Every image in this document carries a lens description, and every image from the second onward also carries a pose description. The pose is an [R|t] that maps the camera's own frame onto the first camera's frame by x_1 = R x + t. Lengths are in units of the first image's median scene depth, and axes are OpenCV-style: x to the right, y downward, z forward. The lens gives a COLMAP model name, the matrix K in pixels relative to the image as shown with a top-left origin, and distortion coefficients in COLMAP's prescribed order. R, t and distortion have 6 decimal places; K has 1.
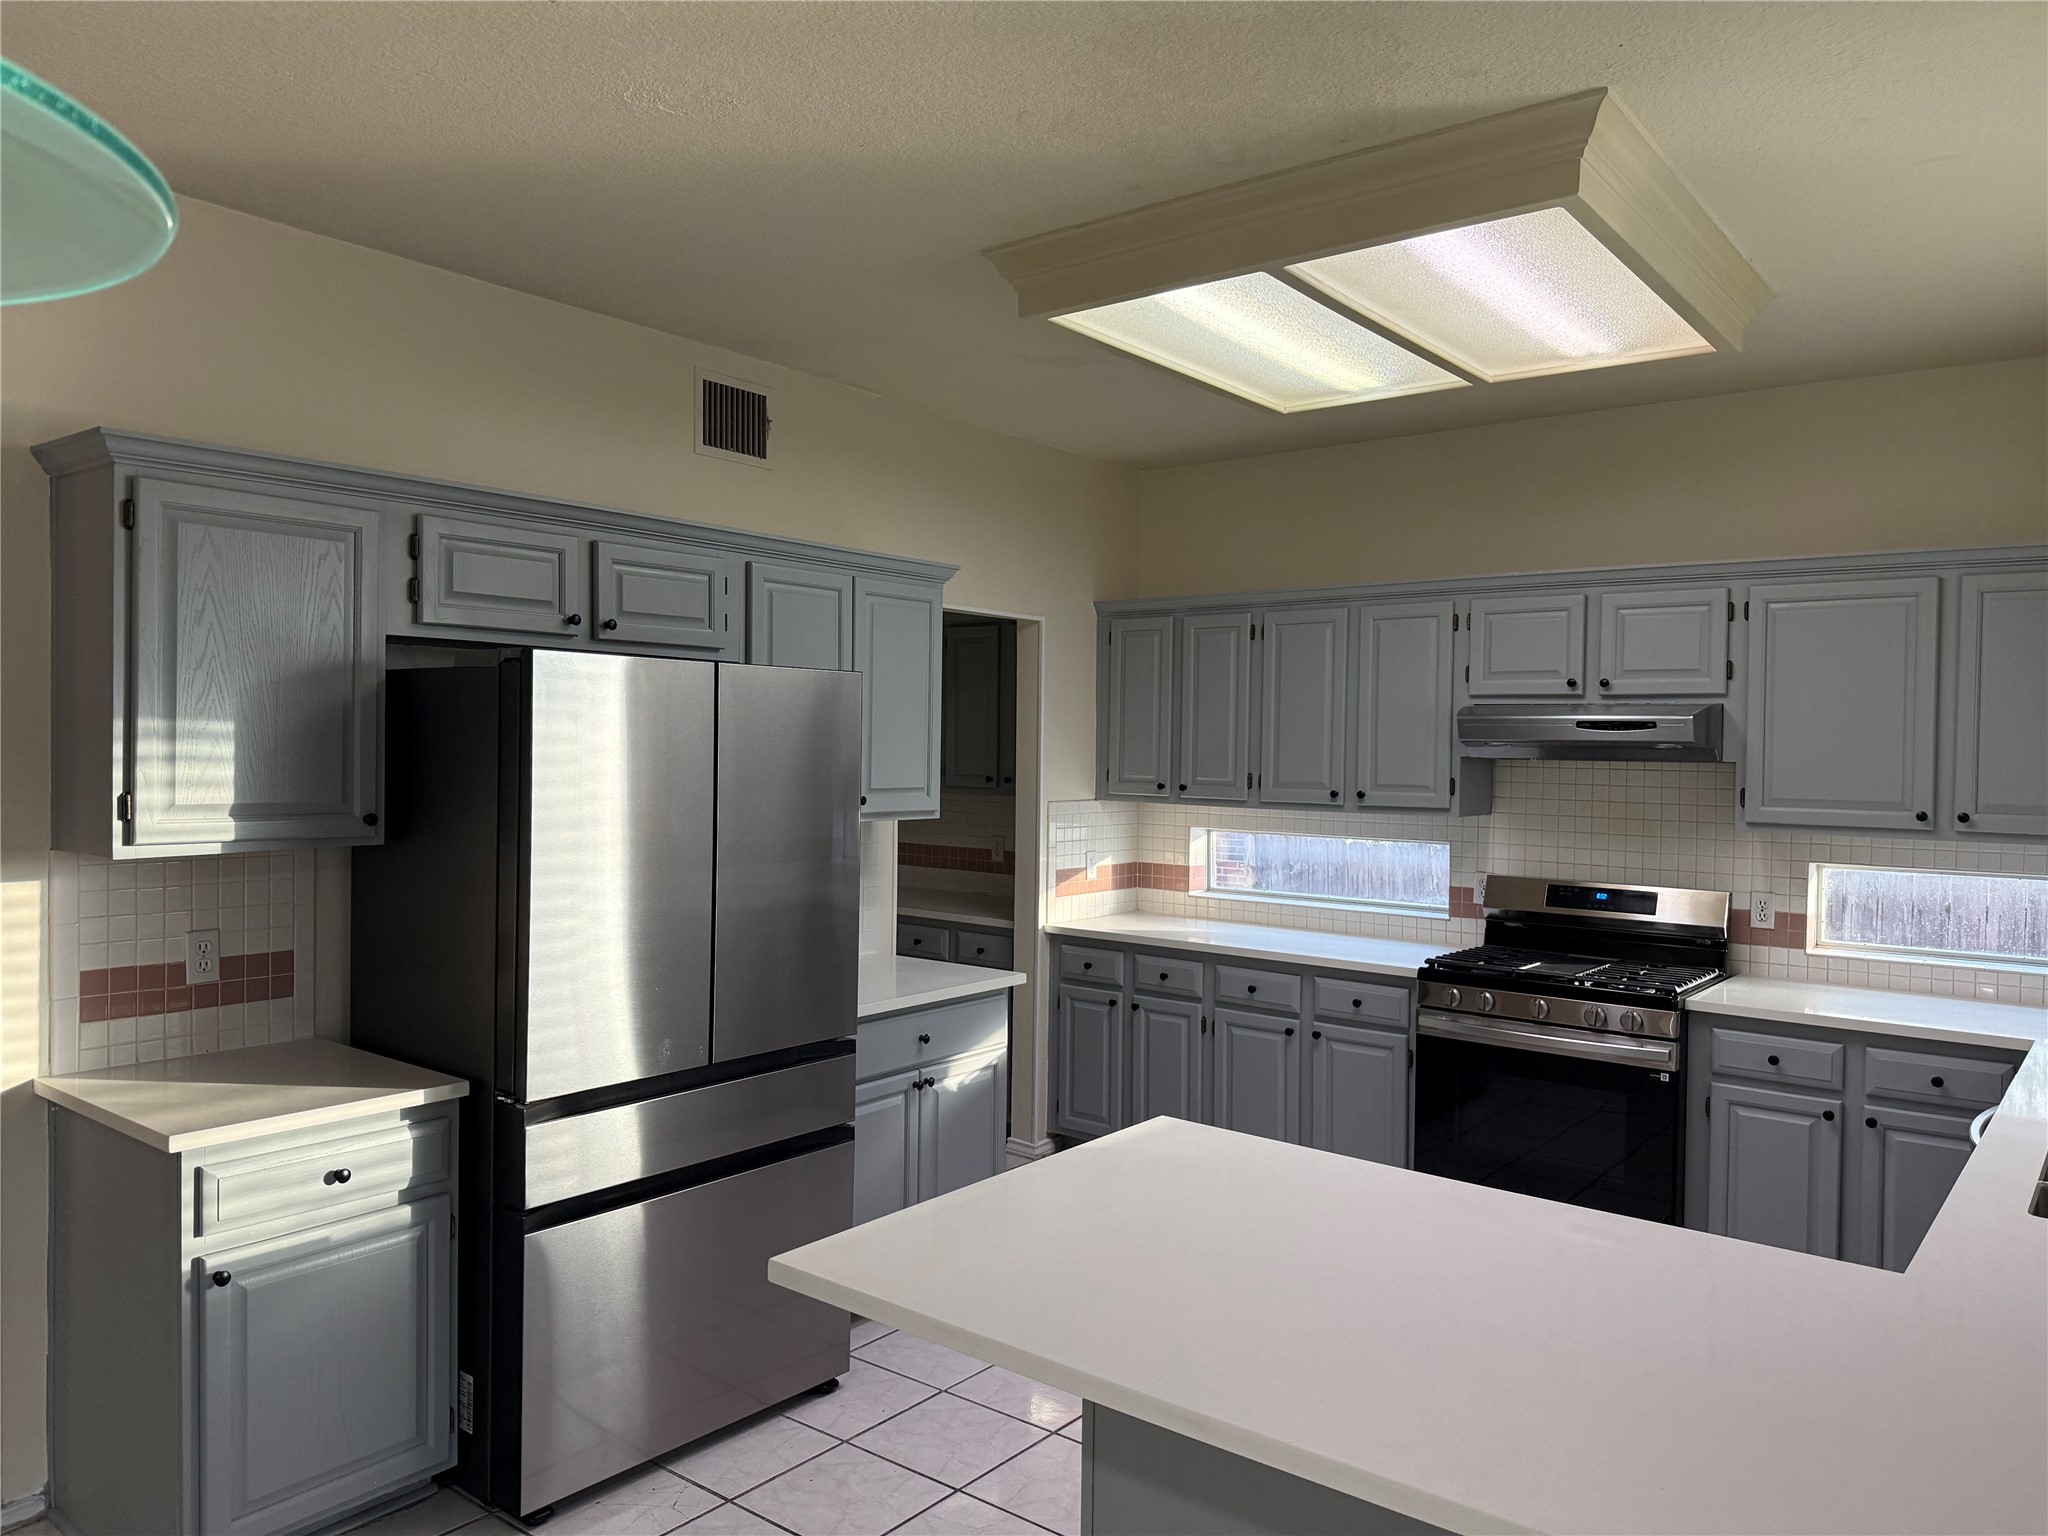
lens RADIAL K [[1430.7, 0, 1011.4], [0, 1430.7, 772.3], [0, 0, 1]] dist [0.087500, -0.126822]
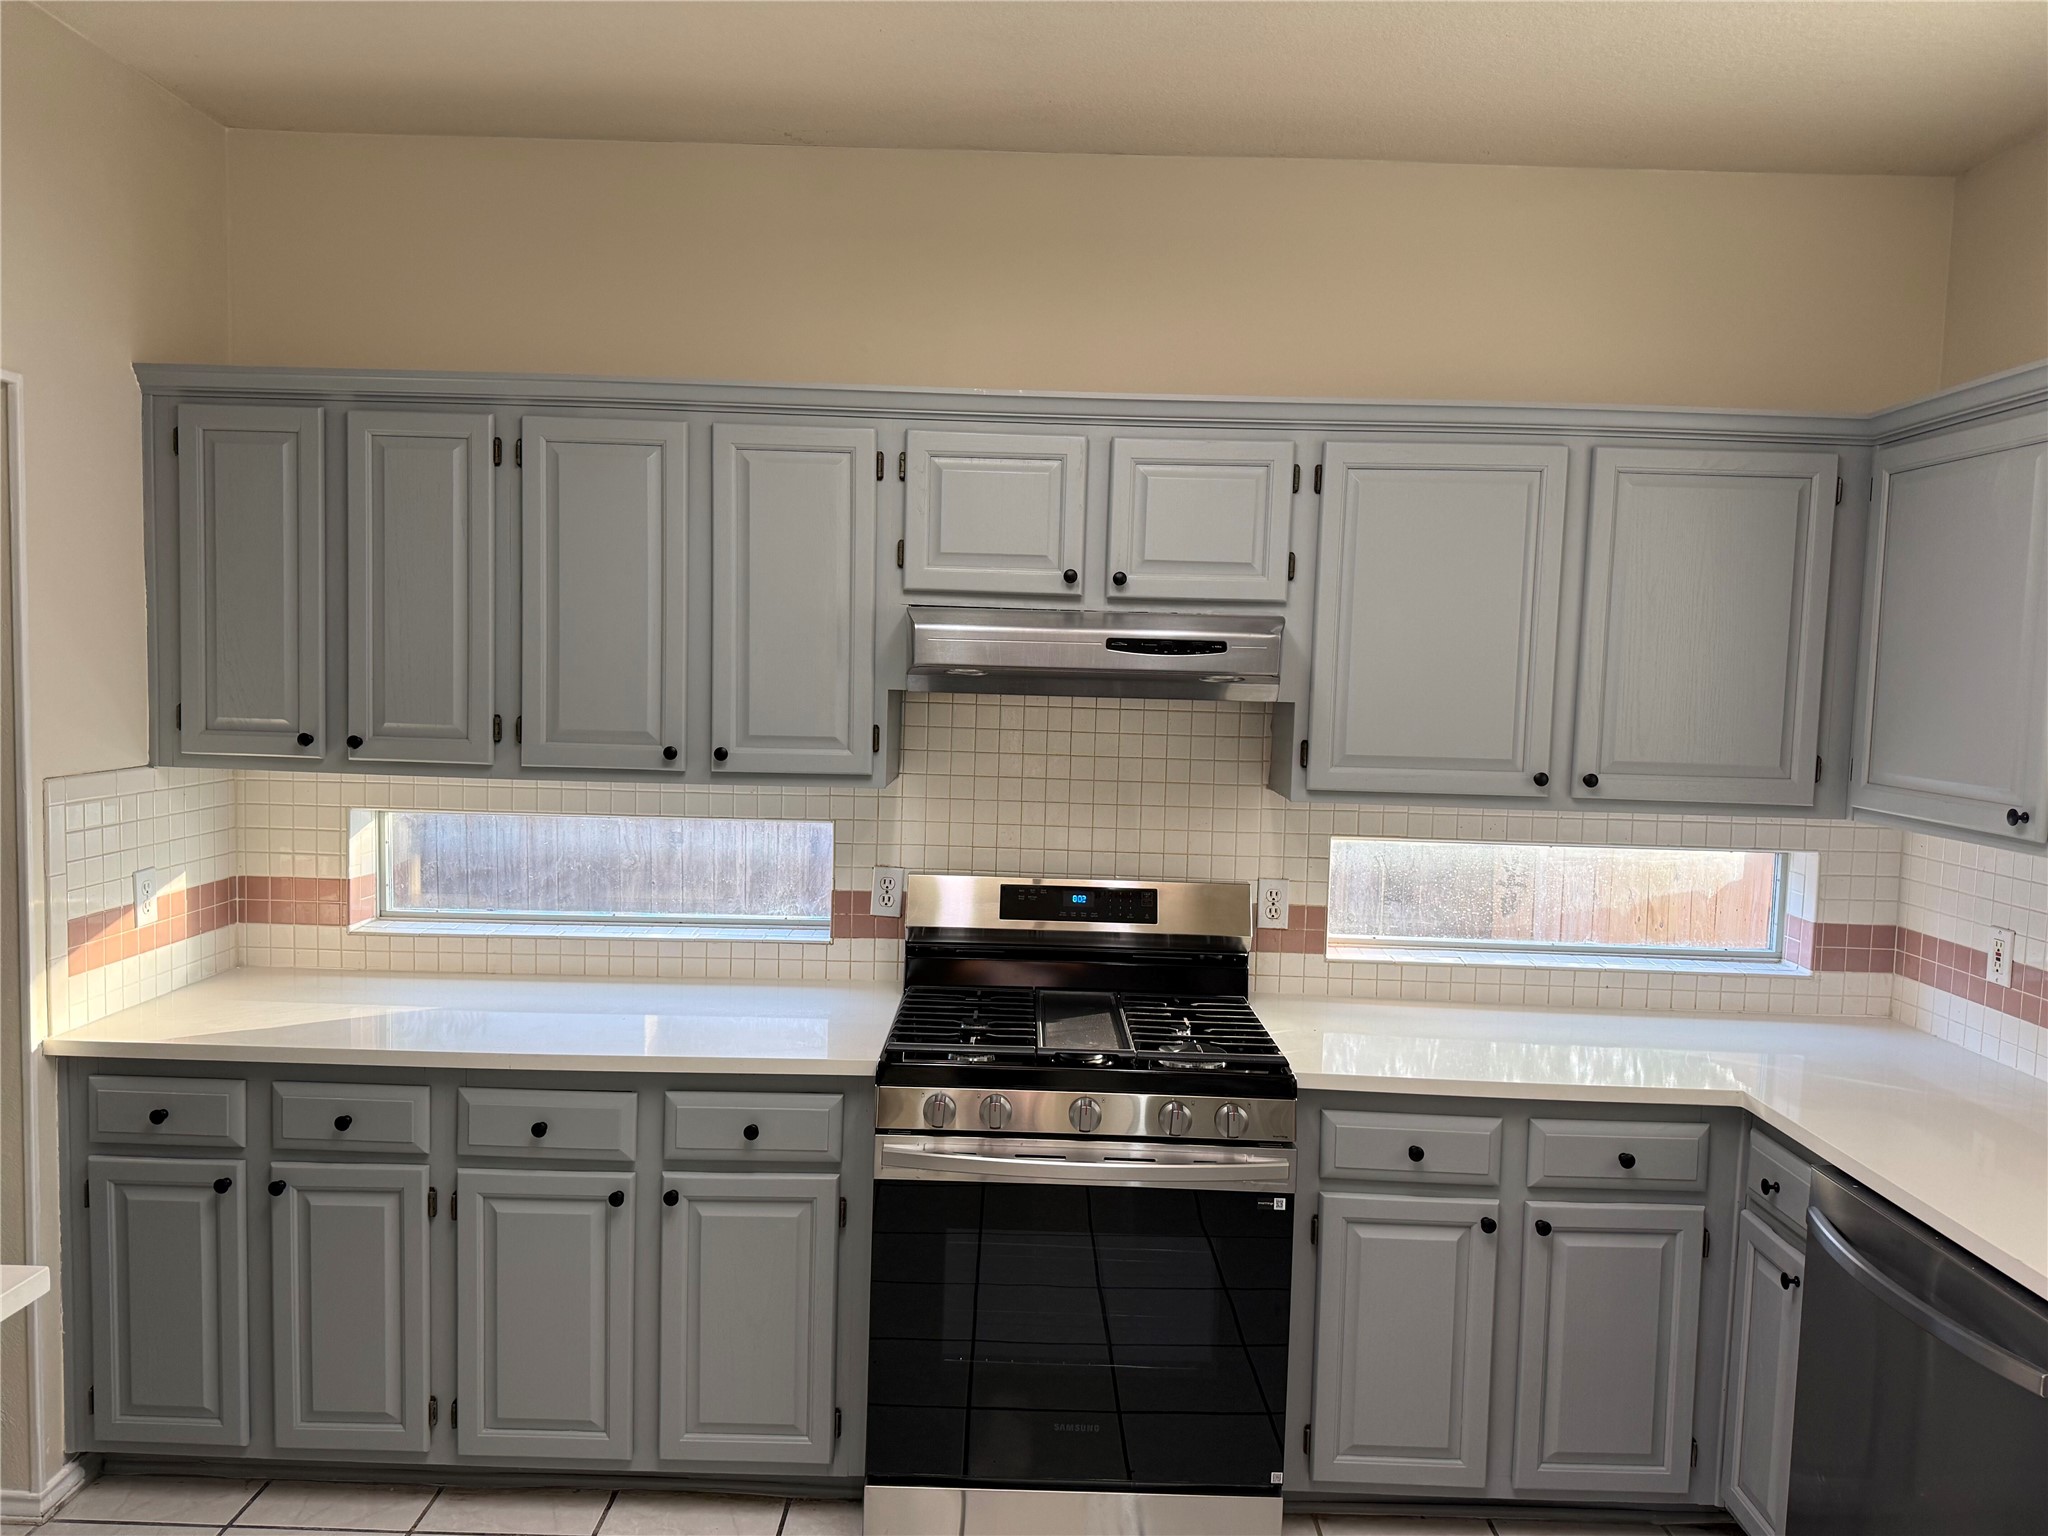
lens RADIAL K [[1430.7, 0, 1026.5], [0, 1430.7, 760.7], [0, 0, 1]] dist [0.087500, -0.126822]
pose [[0.784540, -0.035704, 0.619049, -0.019050], [-0.004593, 0.997979, 0.063380, -0.020988], [-0.620061, -0.052568, 0.782790, 0.527920]]
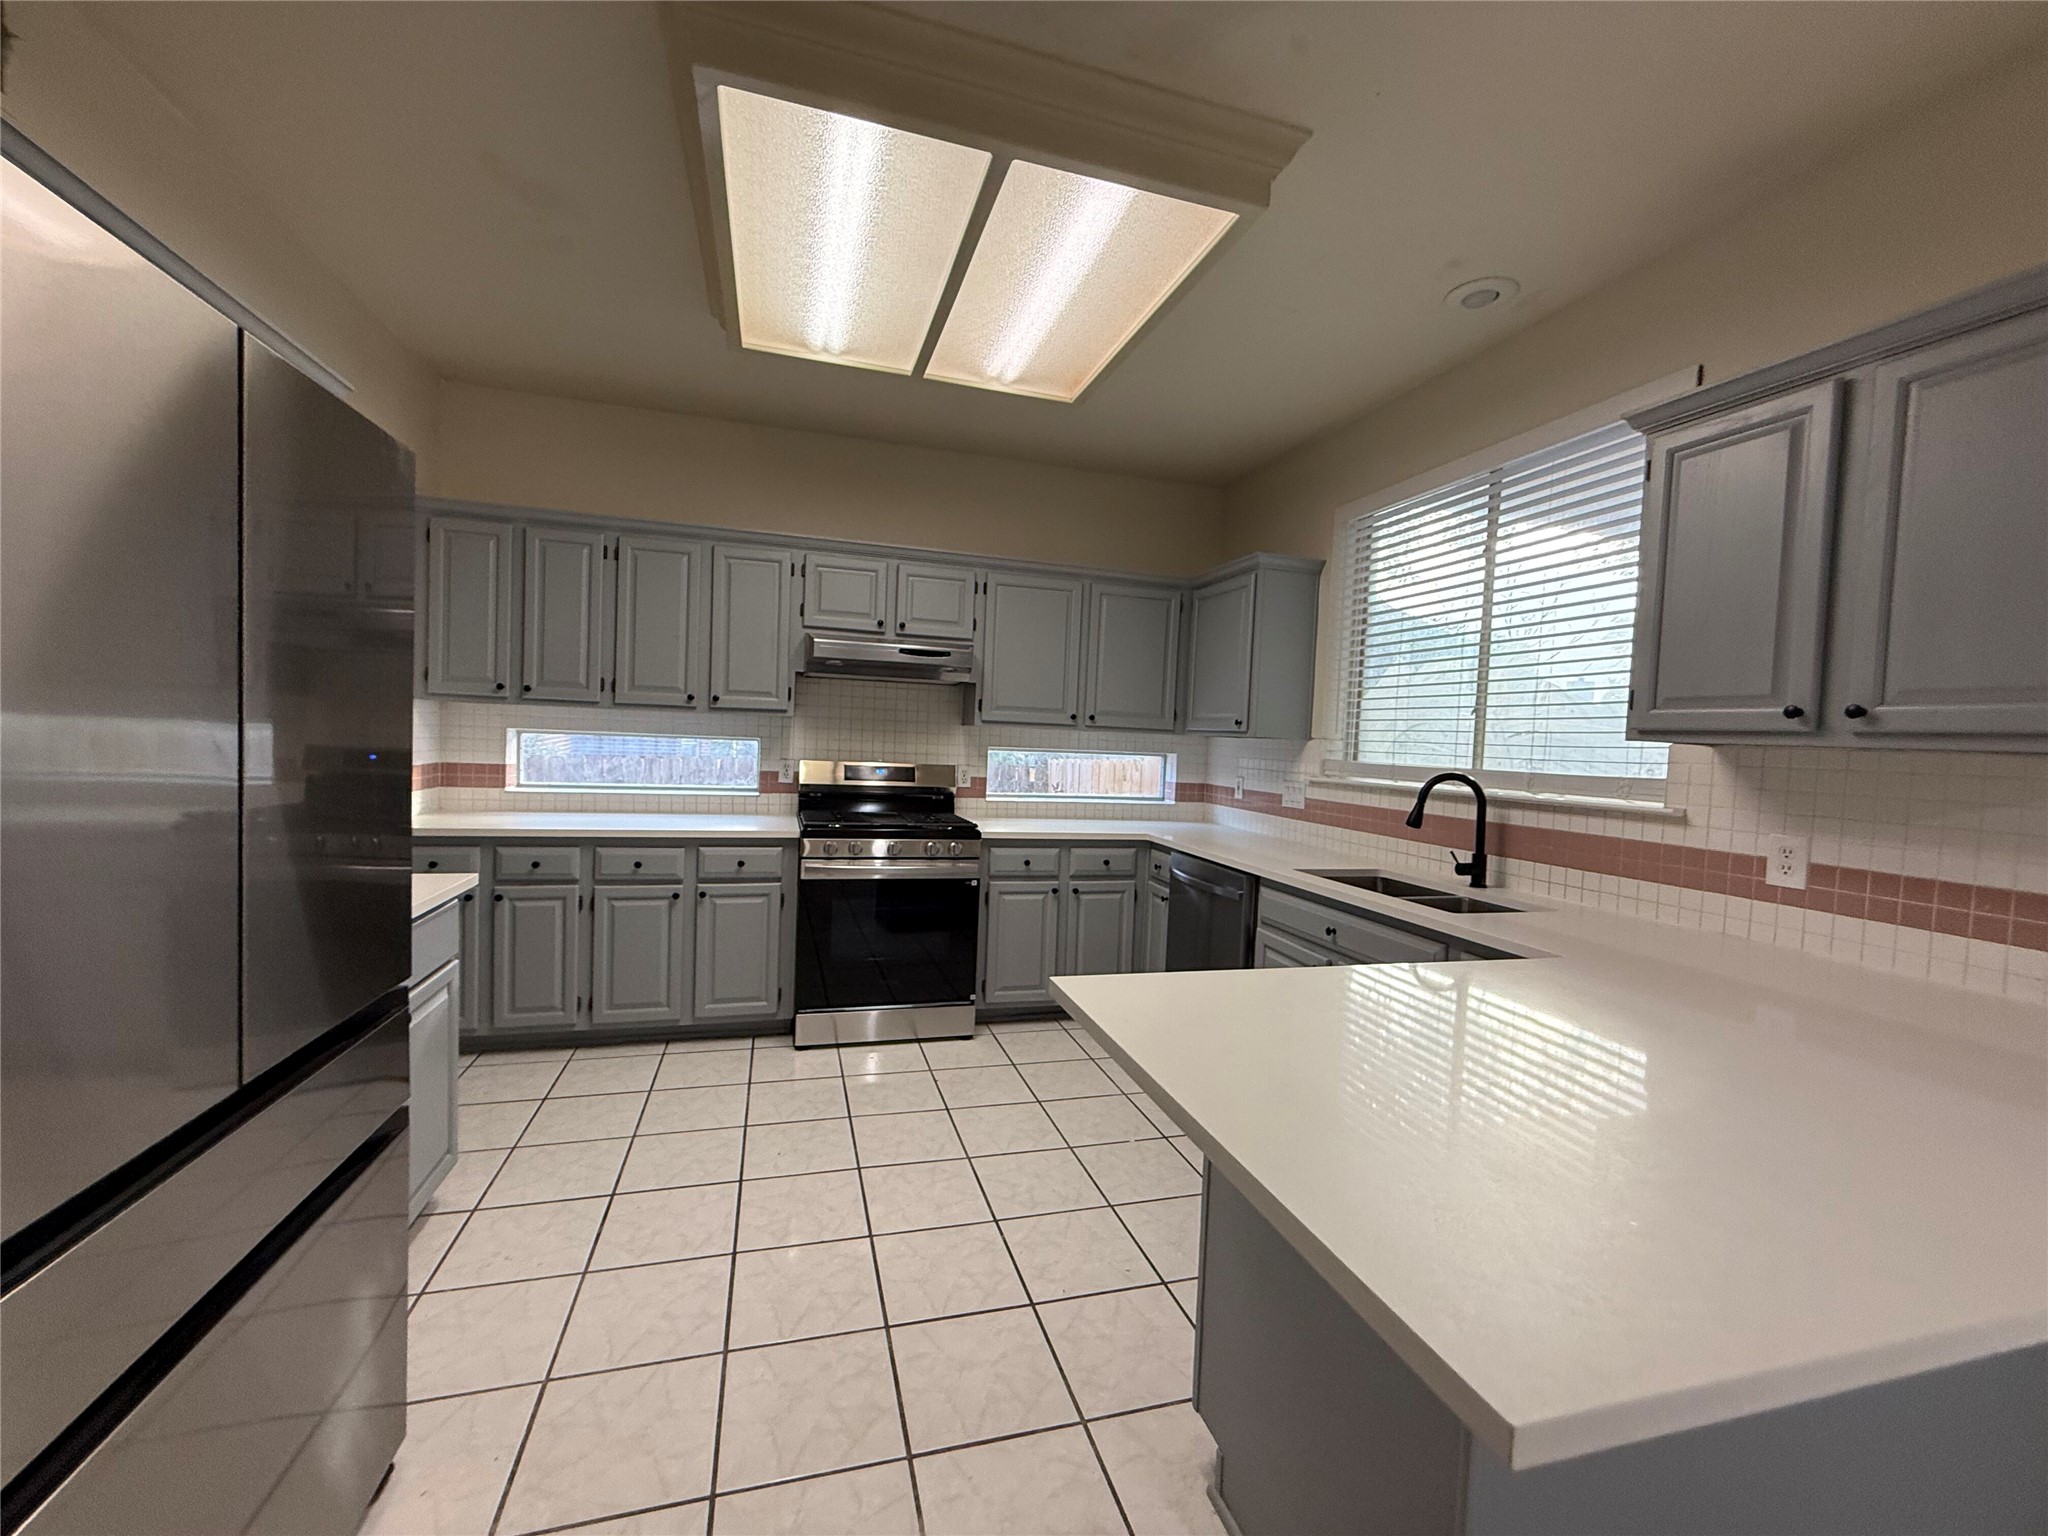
lens RADIAL K [[820.2, 0, 1017.1], [0, 820.2, 771.6], [0, 0, 1]] dist [-0.001539, 0.001018]
pose [[0.579893, -0.028569, 0.814191, -0.205568], [-0.017347, 0.998725, 0.047399, 0.045362], [-0.814508, -0.041610, 0.578658, 0.420494]]
